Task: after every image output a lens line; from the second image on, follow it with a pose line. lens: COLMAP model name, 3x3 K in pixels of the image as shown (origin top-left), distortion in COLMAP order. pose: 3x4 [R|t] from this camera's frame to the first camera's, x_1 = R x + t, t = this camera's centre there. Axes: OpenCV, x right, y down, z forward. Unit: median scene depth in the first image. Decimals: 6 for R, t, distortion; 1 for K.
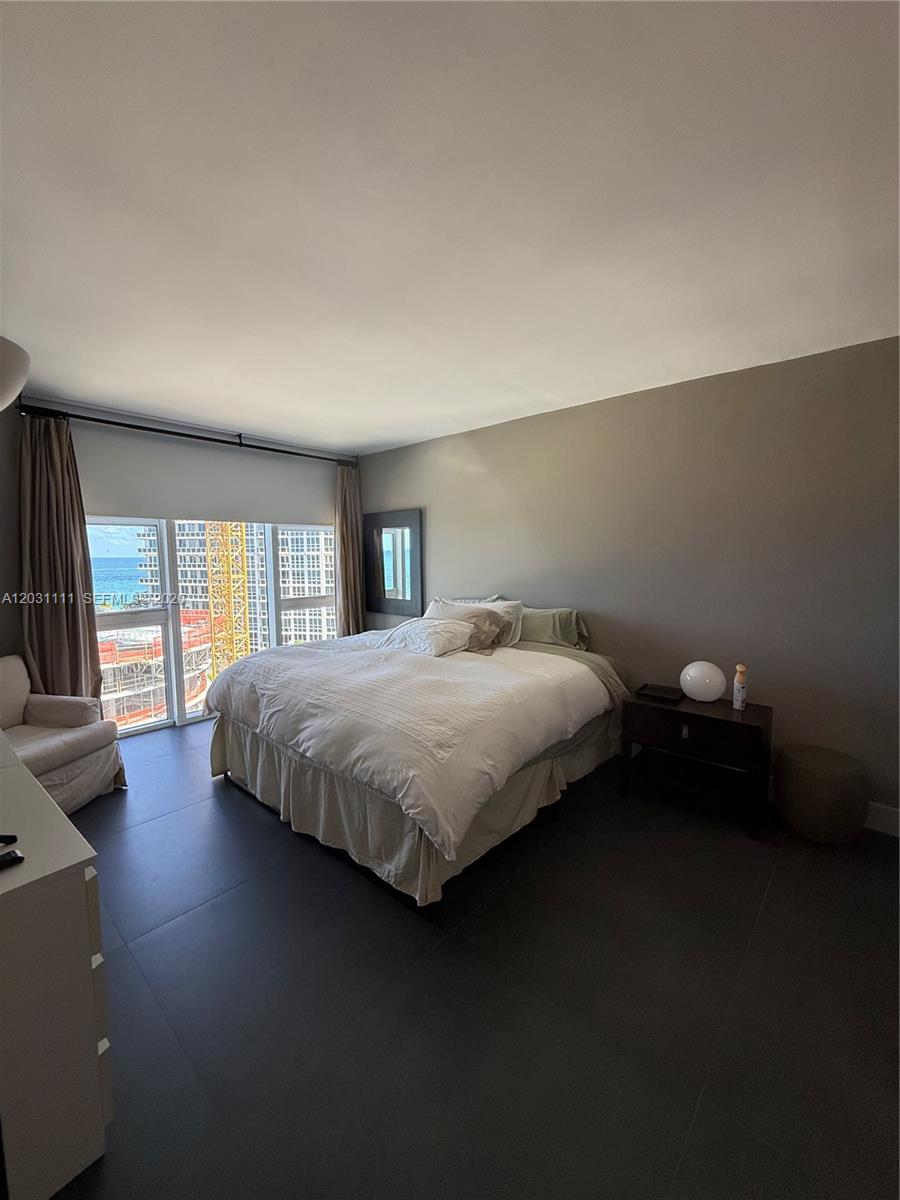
lens RADIAL K [[482.8, 0, 450.0], [0, 482.8, 600.0], [0, 0, 1]] dist [0.000494, -0.000154]
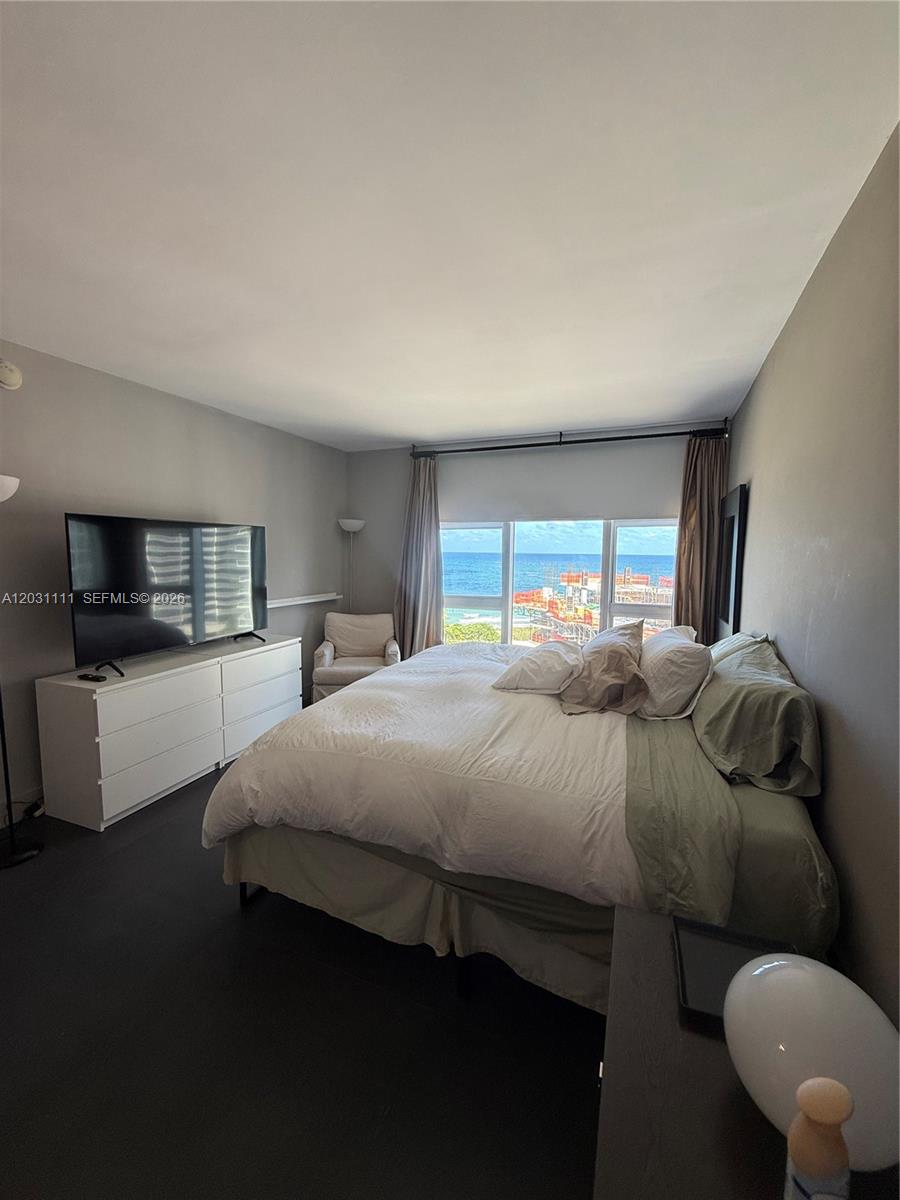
lens RADIAL K [[482.8, 0, 450.0], [0, 482.8, 600.0], [0, 0, 1]] dist [0.000494, -0.000154]
pose [[0.326994, 0.104330, -0.939250, 0.555000], [-0.108715, 0.991442, 0.072279, -0.057294], [0.938752, 0.078475, 0.335538, 0.571482]]
